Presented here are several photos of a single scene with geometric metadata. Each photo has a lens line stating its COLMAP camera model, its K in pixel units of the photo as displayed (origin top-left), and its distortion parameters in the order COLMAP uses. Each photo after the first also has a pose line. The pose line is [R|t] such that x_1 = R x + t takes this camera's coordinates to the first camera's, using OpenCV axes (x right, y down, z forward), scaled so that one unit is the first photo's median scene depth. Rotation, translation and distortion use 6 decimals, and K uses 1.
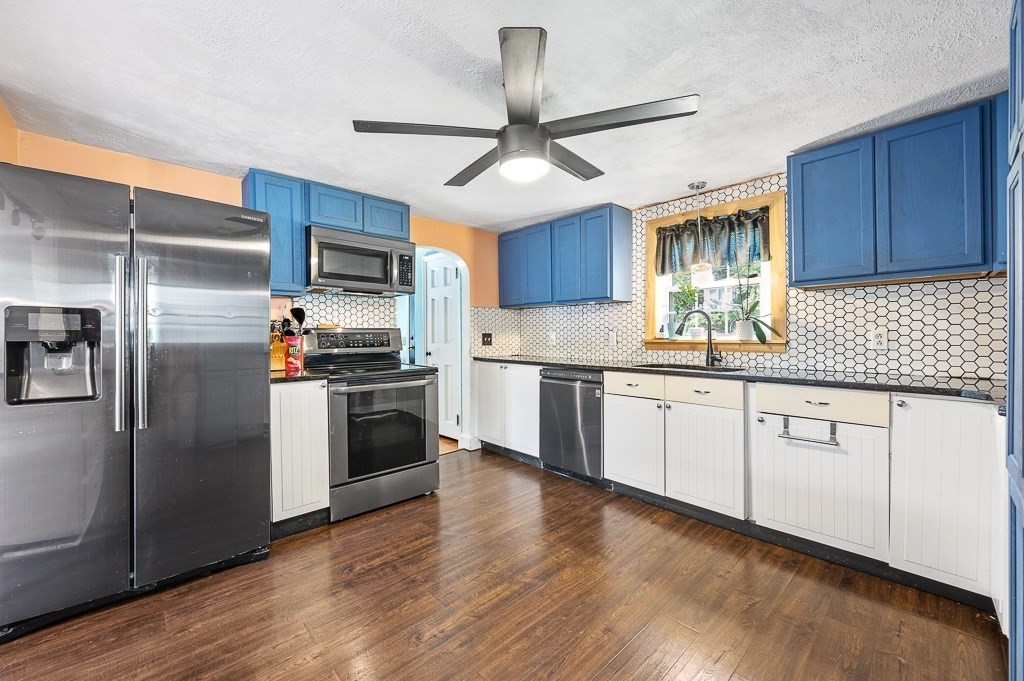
lens RADIAL K [[402.0, 0, 511.2], [0, 402.0, 338.0], [0, 0, 1]] dist [-0.000162, -0.000140]
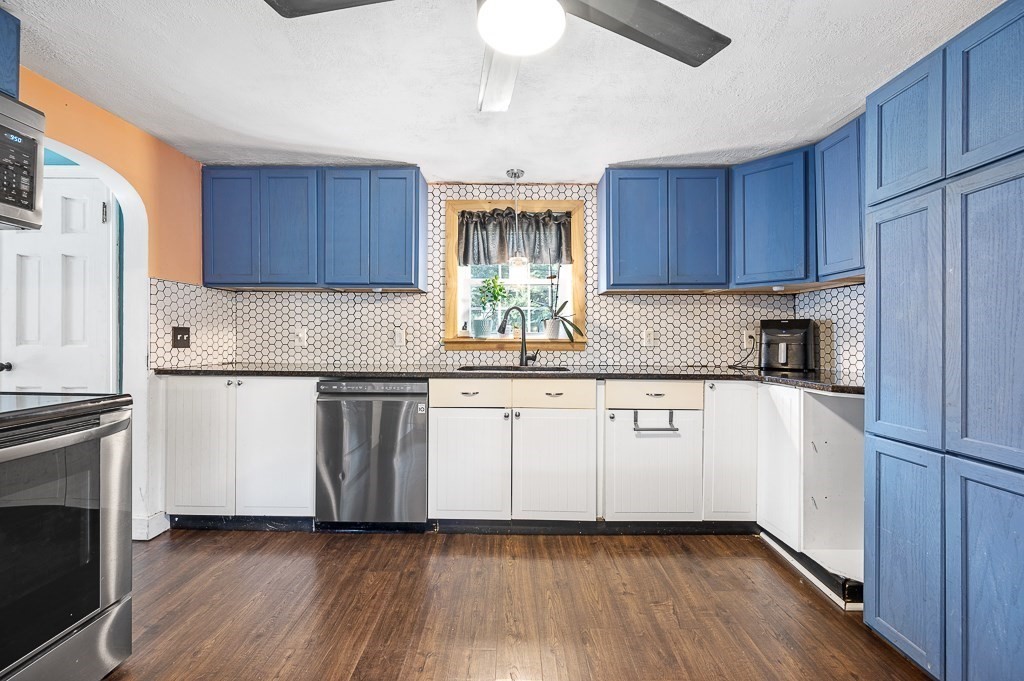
lens RADIAL K [[402.0, 0, 511.2], [0, 402.0, 338.0], [0, 0, 1]] dist [-0.000162, -0.000140]
pose [[0.691791, 0.007296, 0.722061, -0.195377], [-0.002568, 0.999967, -0.007644, 0.009684], [-0.722094, 0.003434, 0.691787, 0.327029]]
